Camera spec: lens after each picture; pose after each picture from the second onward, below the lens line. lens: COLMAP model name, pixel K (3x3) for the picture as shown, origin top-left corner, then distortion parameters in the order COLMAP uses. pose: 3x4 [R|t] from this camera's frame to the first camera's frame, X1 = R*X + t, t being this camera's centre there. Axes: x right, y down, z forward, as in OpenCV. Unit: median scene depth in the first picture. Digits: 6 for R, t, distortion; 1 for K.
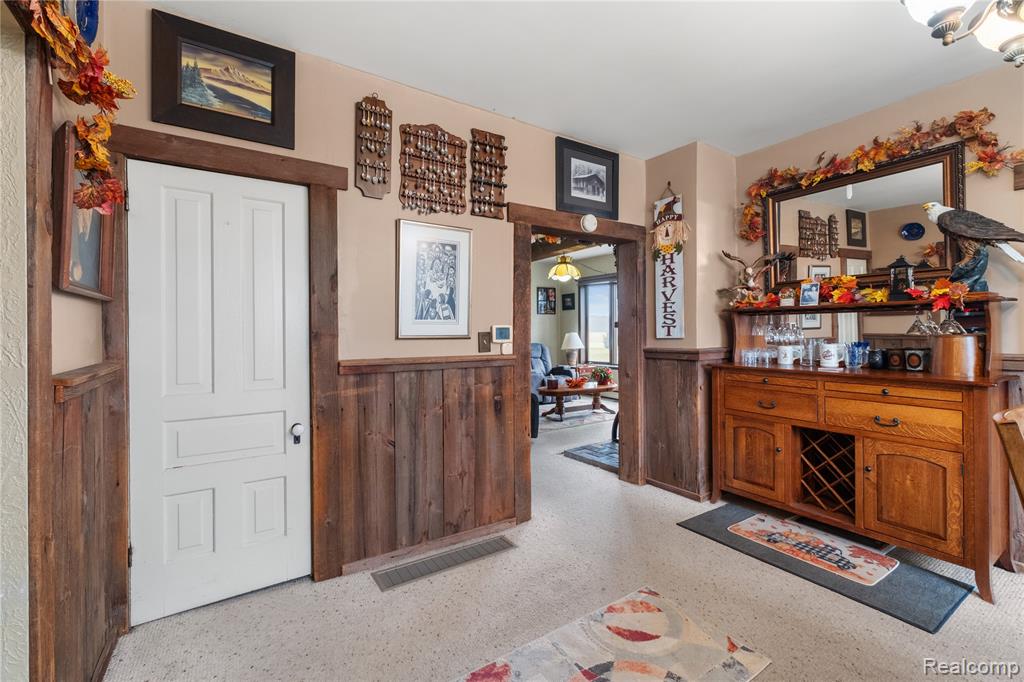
lens RADIAL K [[434.7, 0, 510.7], [0, 434.7, 334.5], [0, 0, 1]] dist [-0.001123, -0.000102]
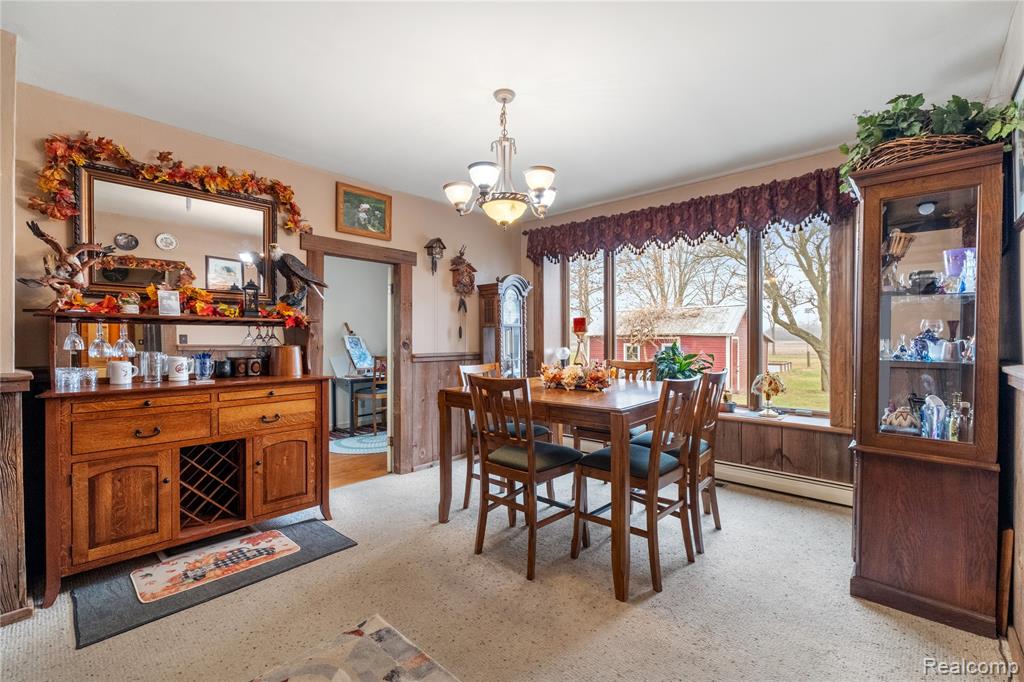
lens RADIAL K [[445.2, 0, 512.0], [0, 445.2, 341.0], [0, 0, 1]] dist [-0.001080, -0.000207]
pose [[-0.263049, 0.000632, 0.964782, -0.451332], [0.009816, 0.999950, 0.002022, -0.008529], [-0.964732, 0.010002, -0.263042, 0.611275]]
